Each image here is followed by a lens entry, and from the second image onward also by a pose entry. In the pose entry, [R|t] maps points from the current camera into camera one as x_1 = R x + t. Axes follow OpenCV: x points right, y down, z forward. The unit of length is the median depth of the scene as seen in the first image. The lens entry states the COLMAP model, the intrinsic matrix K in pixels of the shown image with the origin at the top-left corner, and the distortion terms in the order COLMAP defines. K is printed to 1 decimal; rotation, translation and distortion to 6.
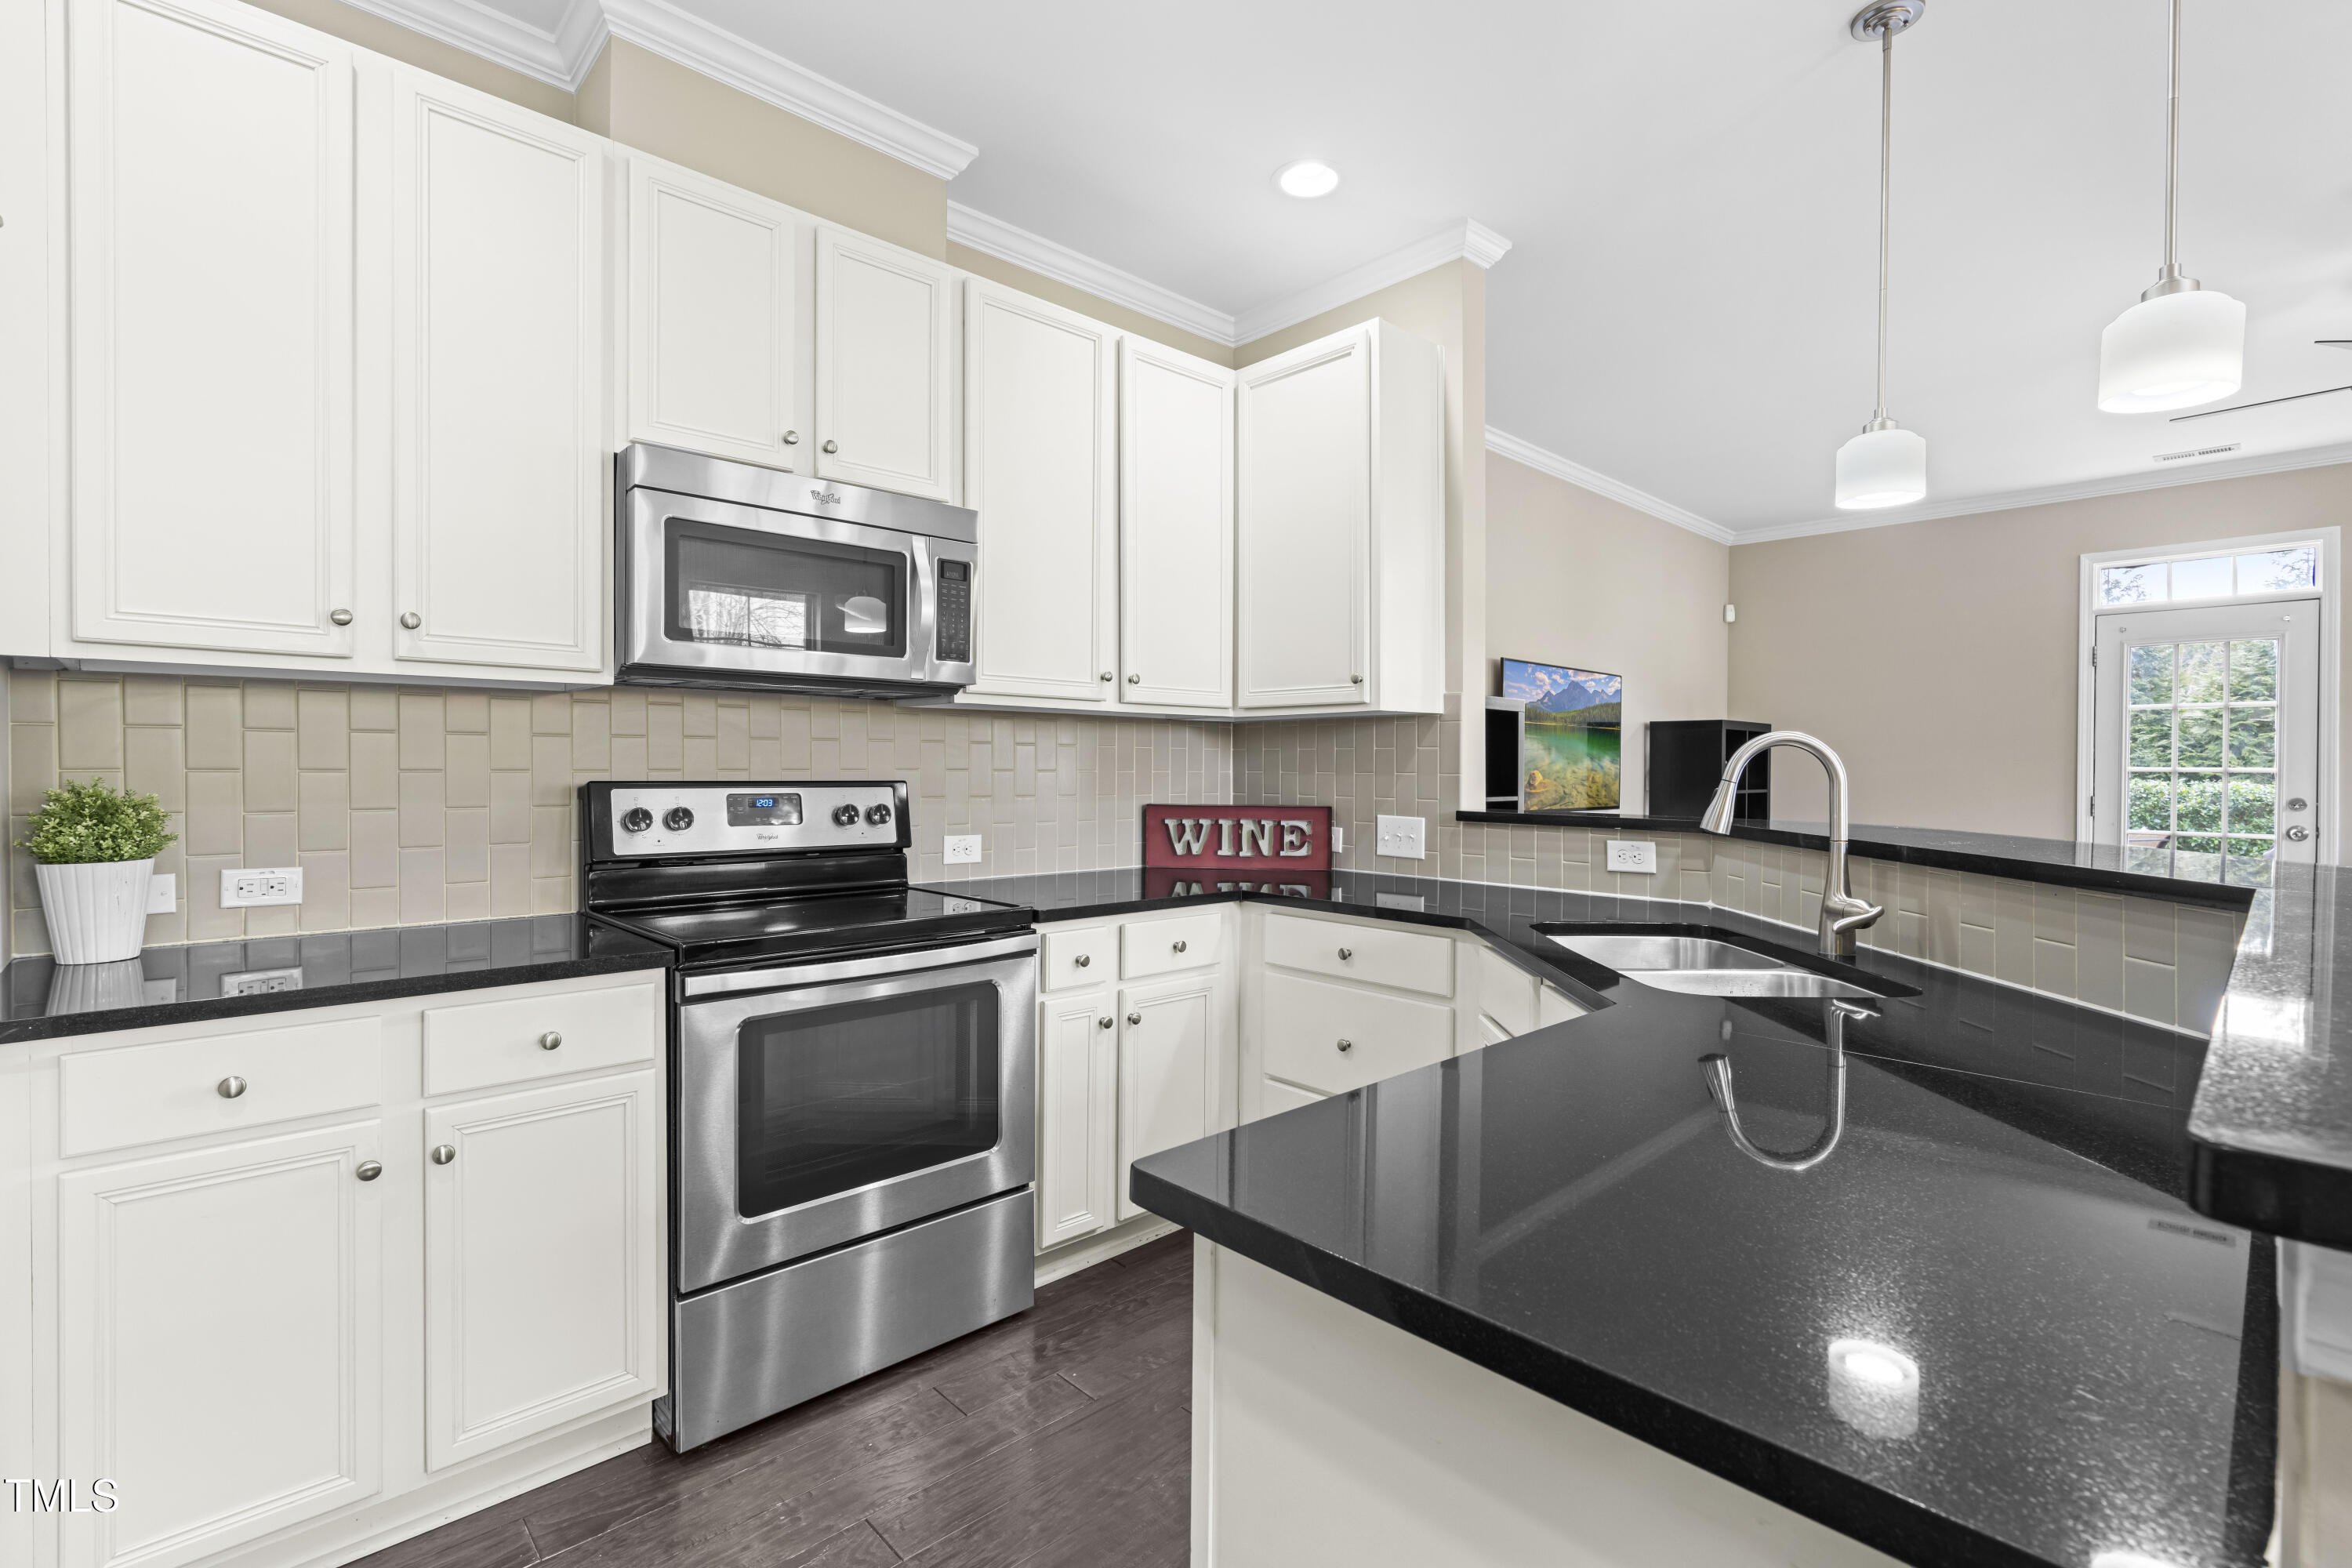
lens RADIAL K [[1067.6, 0, 1191.9], [0, 1067.6, 772.3], [0, 0, 1]] dist [-0.009284, 0.003513]
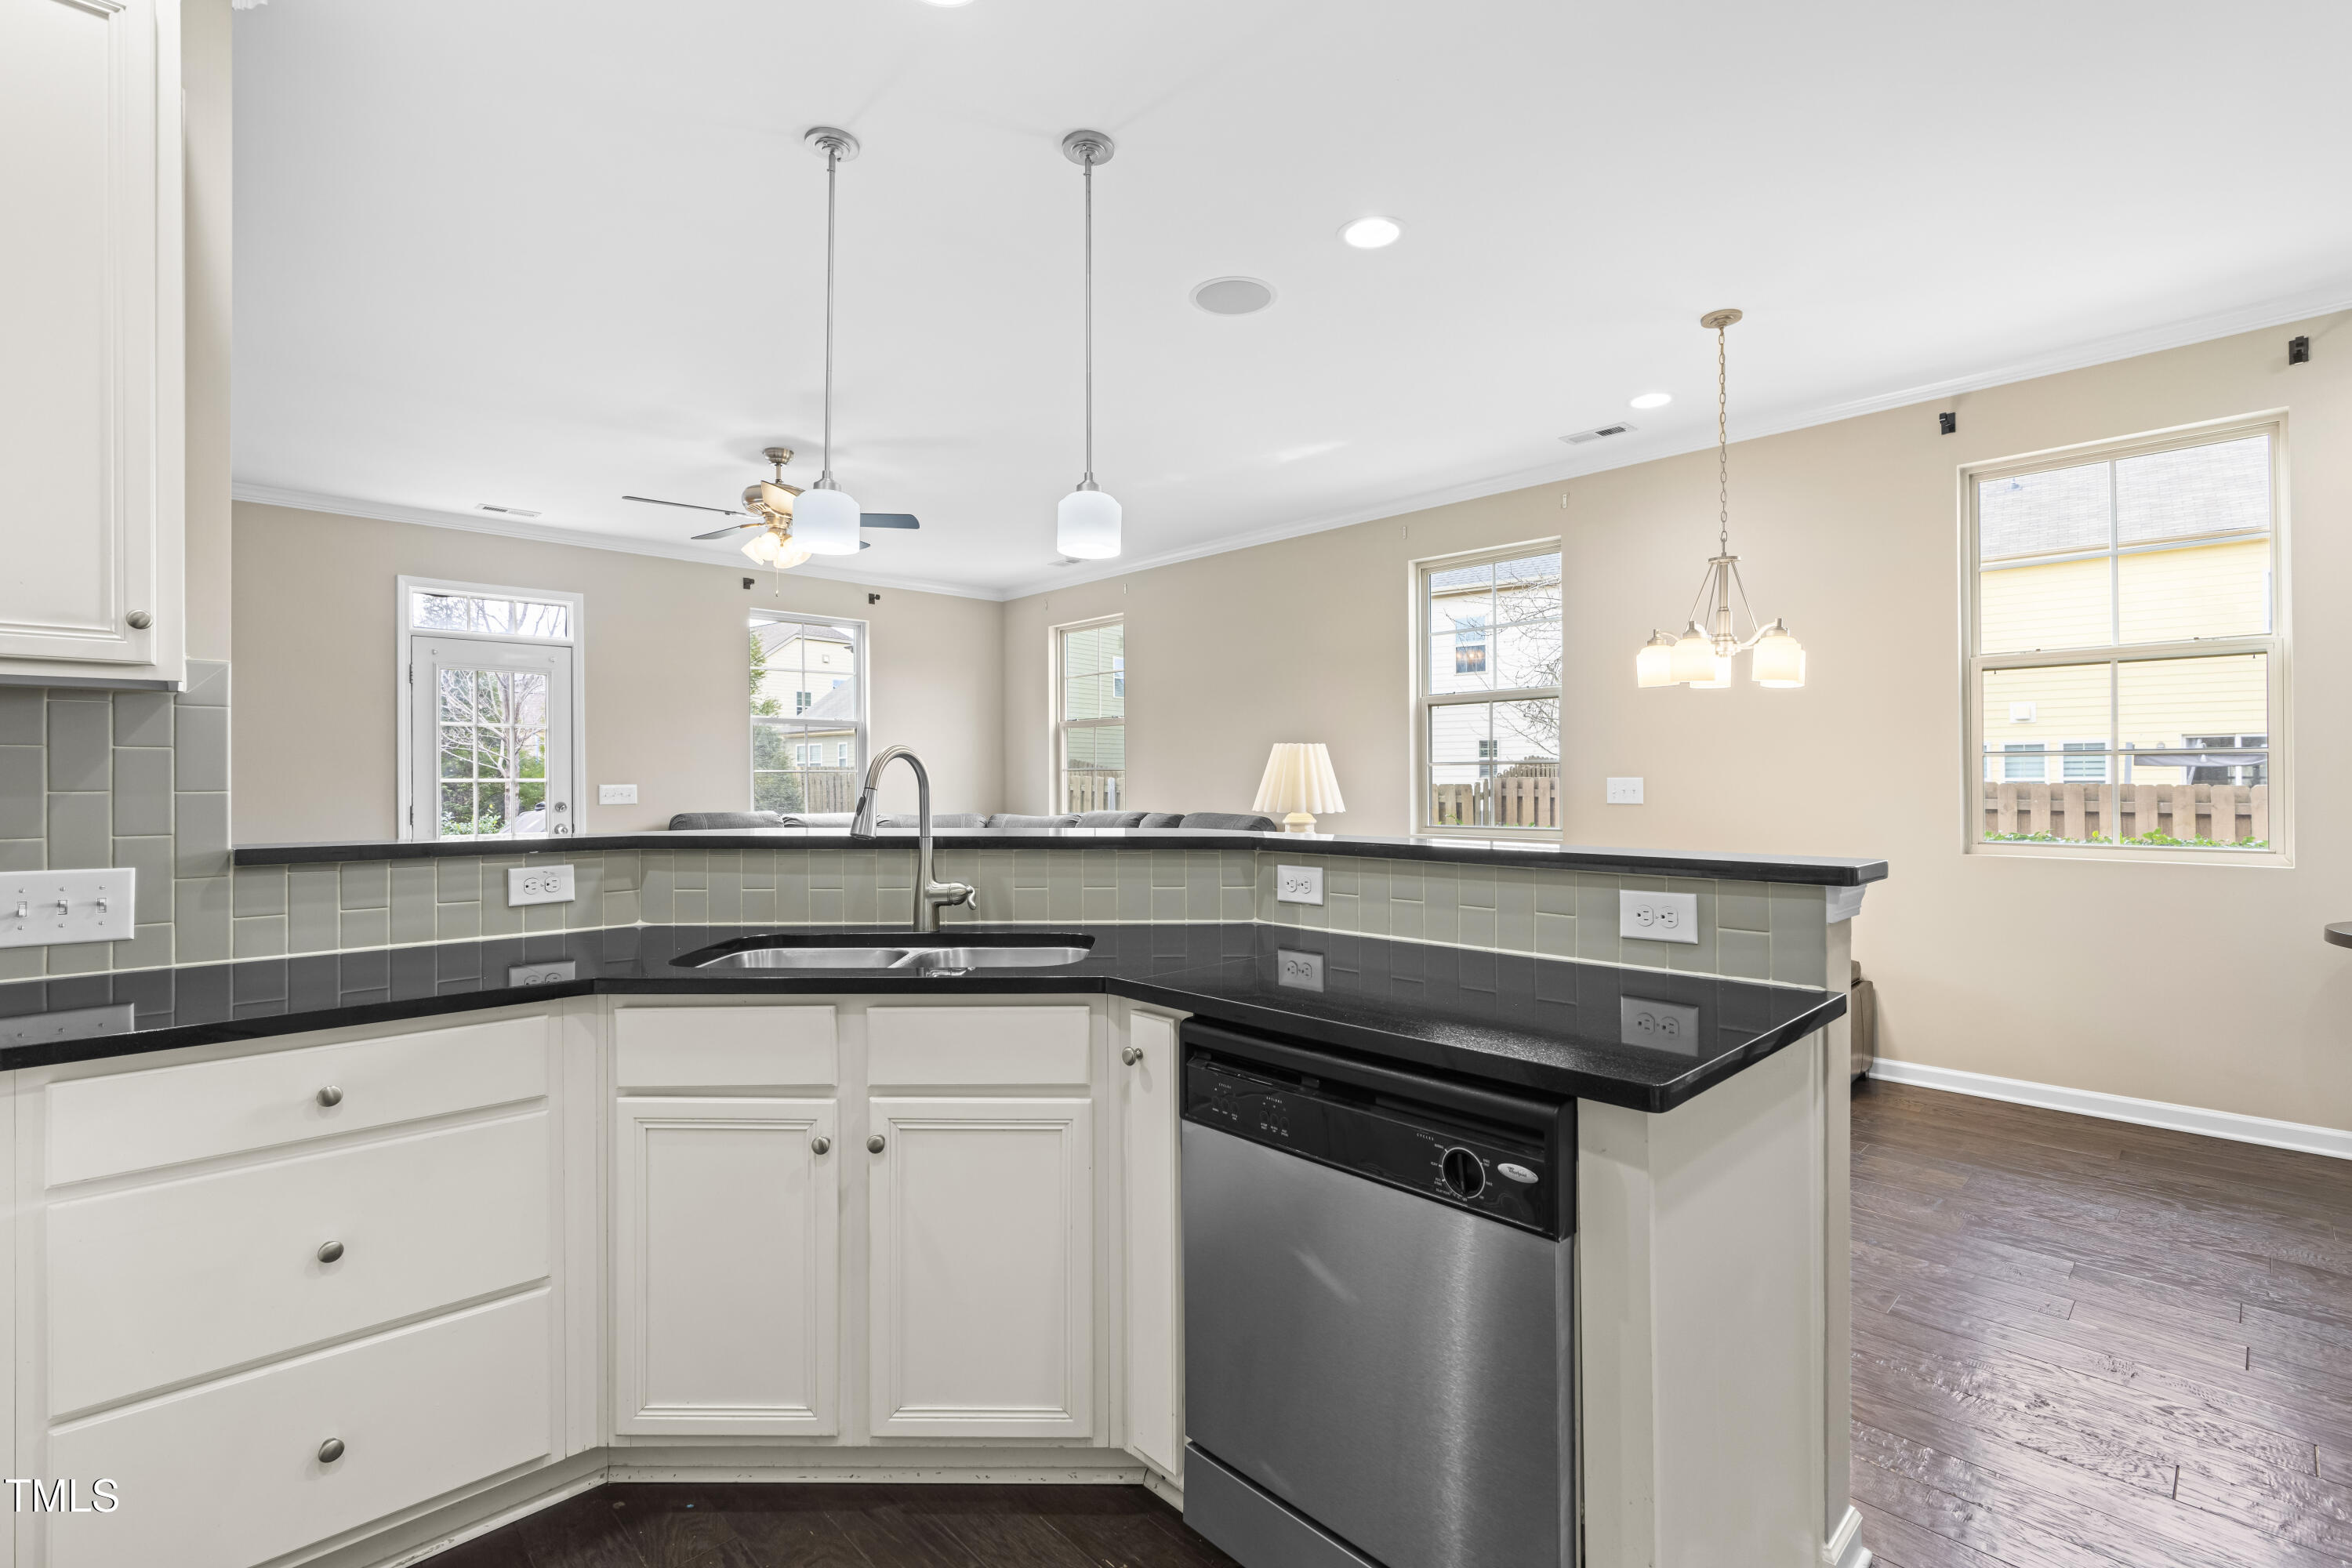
lens RADIAL K [[1067.6, 0, 1154.7], [0, 1067.6, 779.8], [0, 0, 1]] dist [-0.009284, 0.003513]
pose [[0.004063, -0.004222, 0.999983, -0.488798], [0.006980, 0.999967, 0.004193, -0.004990], [-0.999967, 0.006963, 0.004092, 0.593867]]
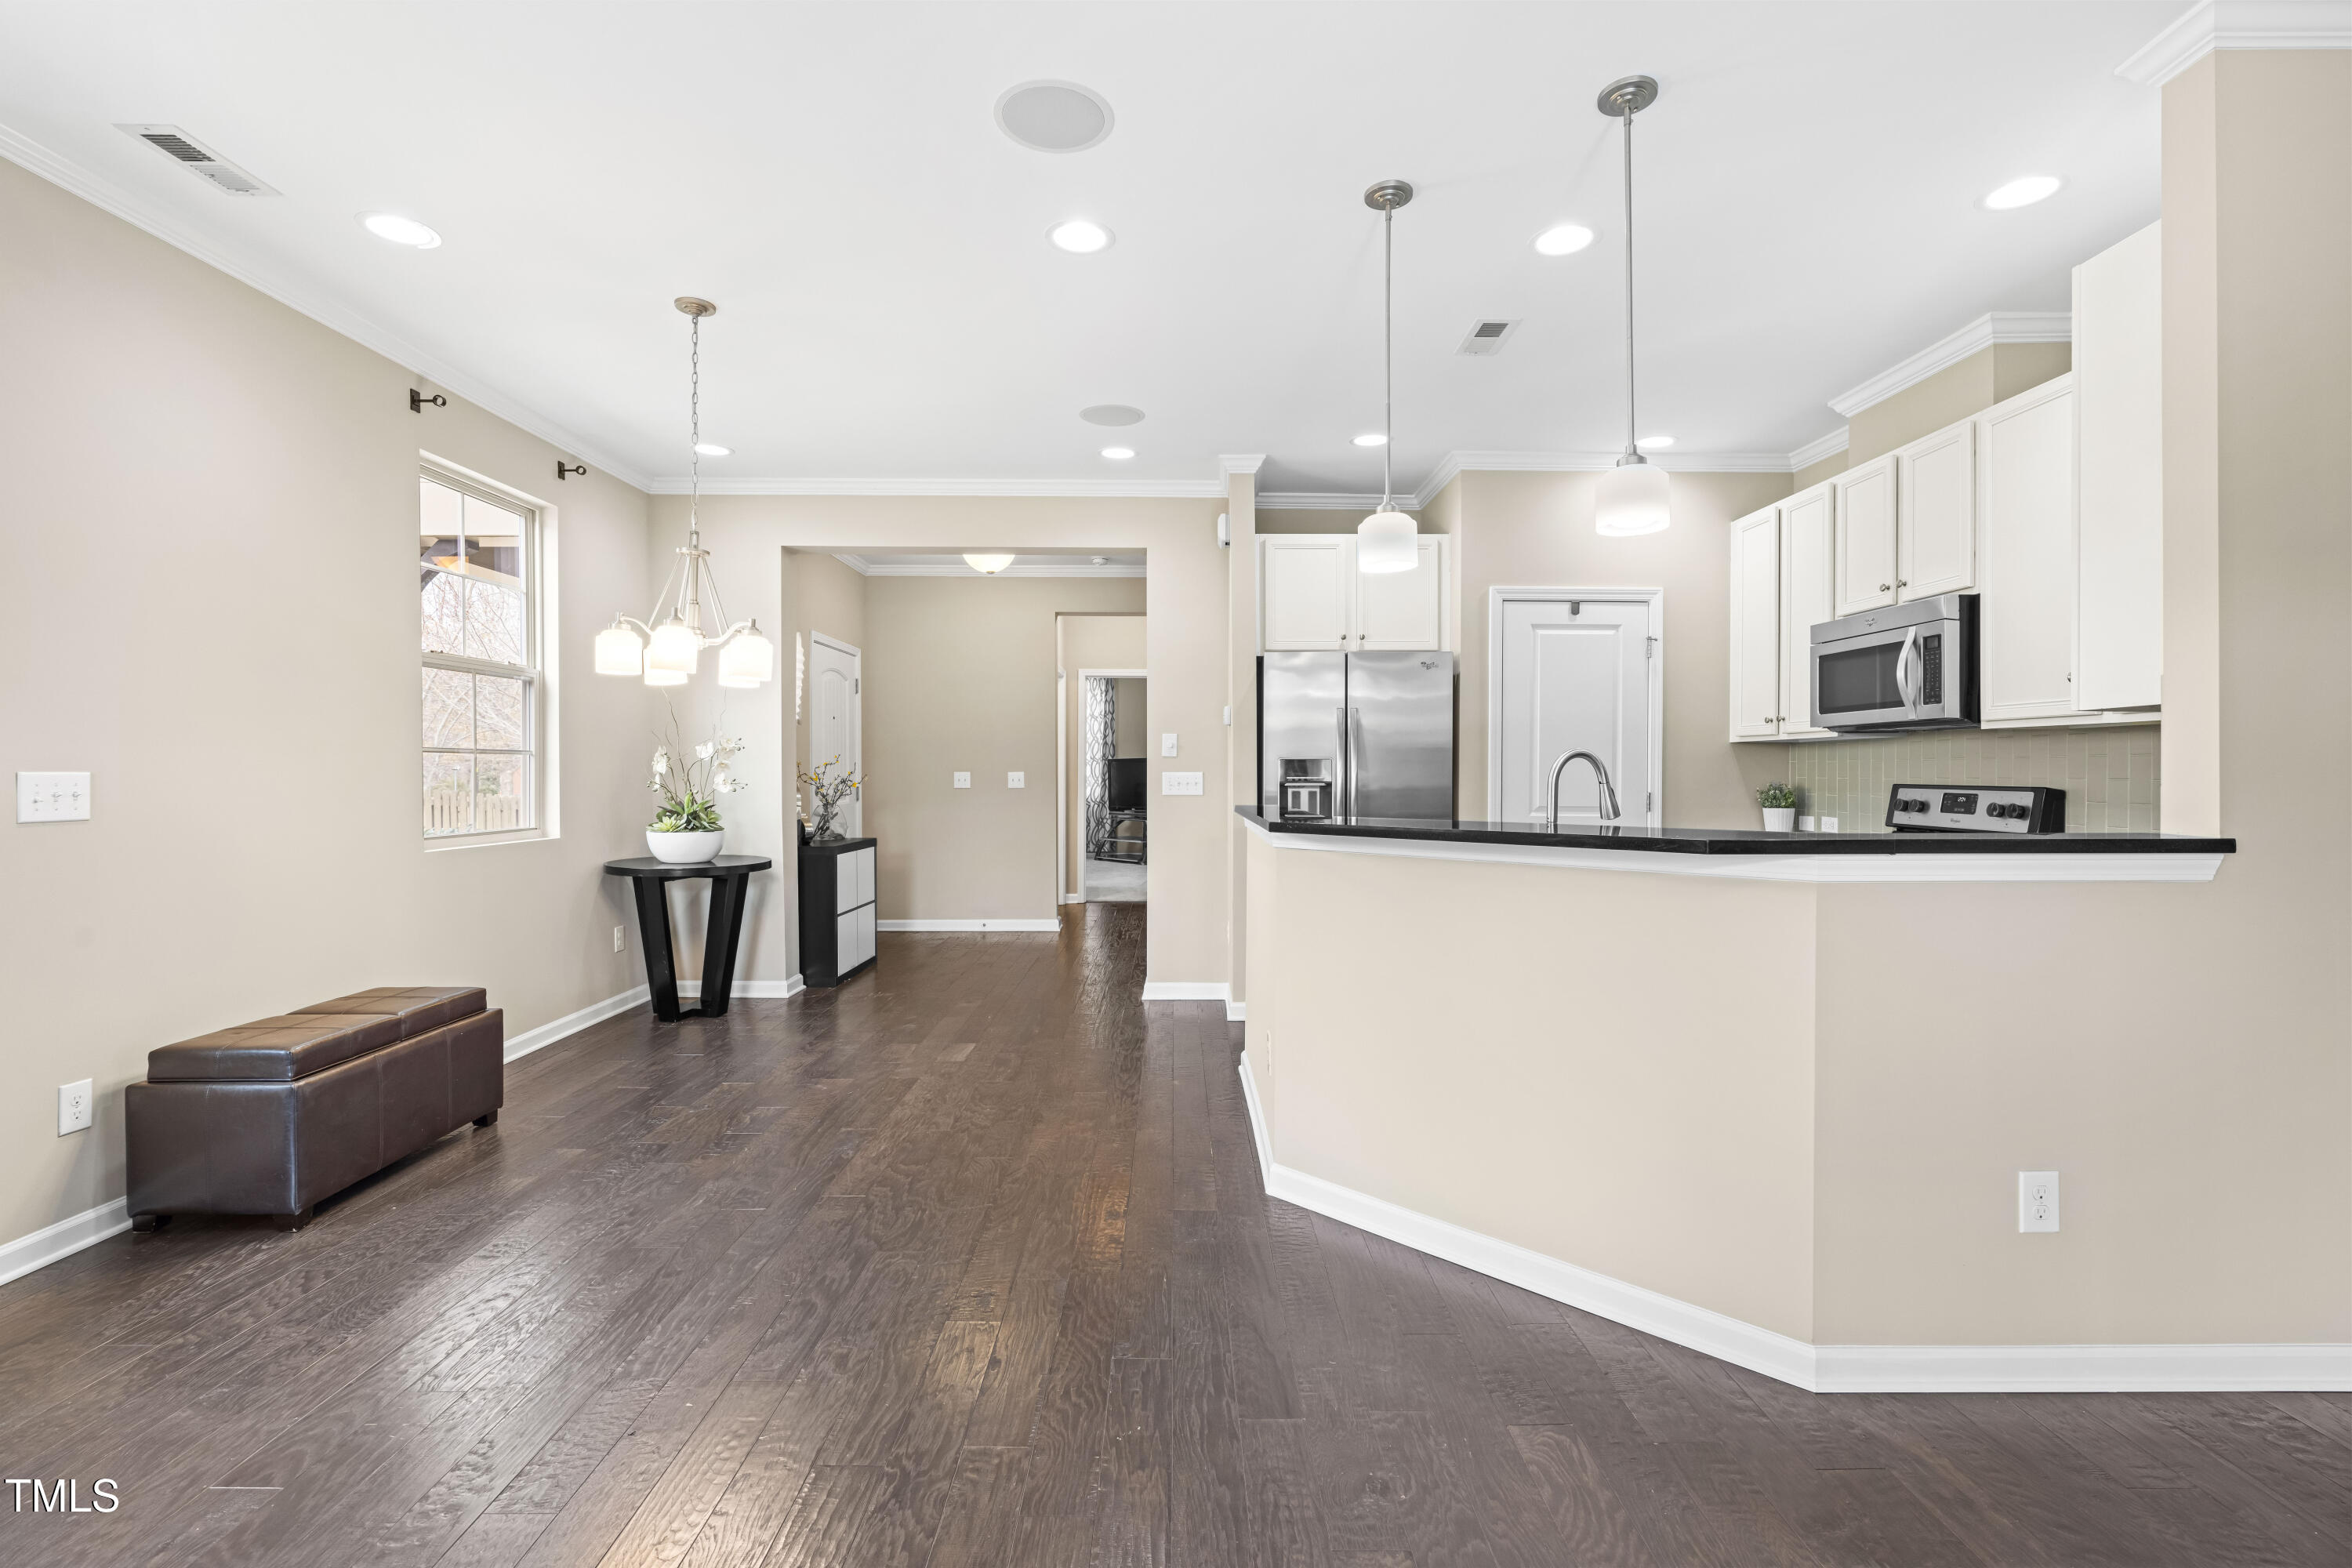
lens RADIAL K [[1067.6, 0, 1184.8], [0, 1067.6, 777.6], [0, 0, 1]] dist [-0.009284, 0.003513]
pose [[-0.671120, -0.000609, -0.741349, 1.548872], [-0.007593, 0.999953, 0.006052, -0.003478], [0.741310, 0.009691, -0.671093, 1.265586]]
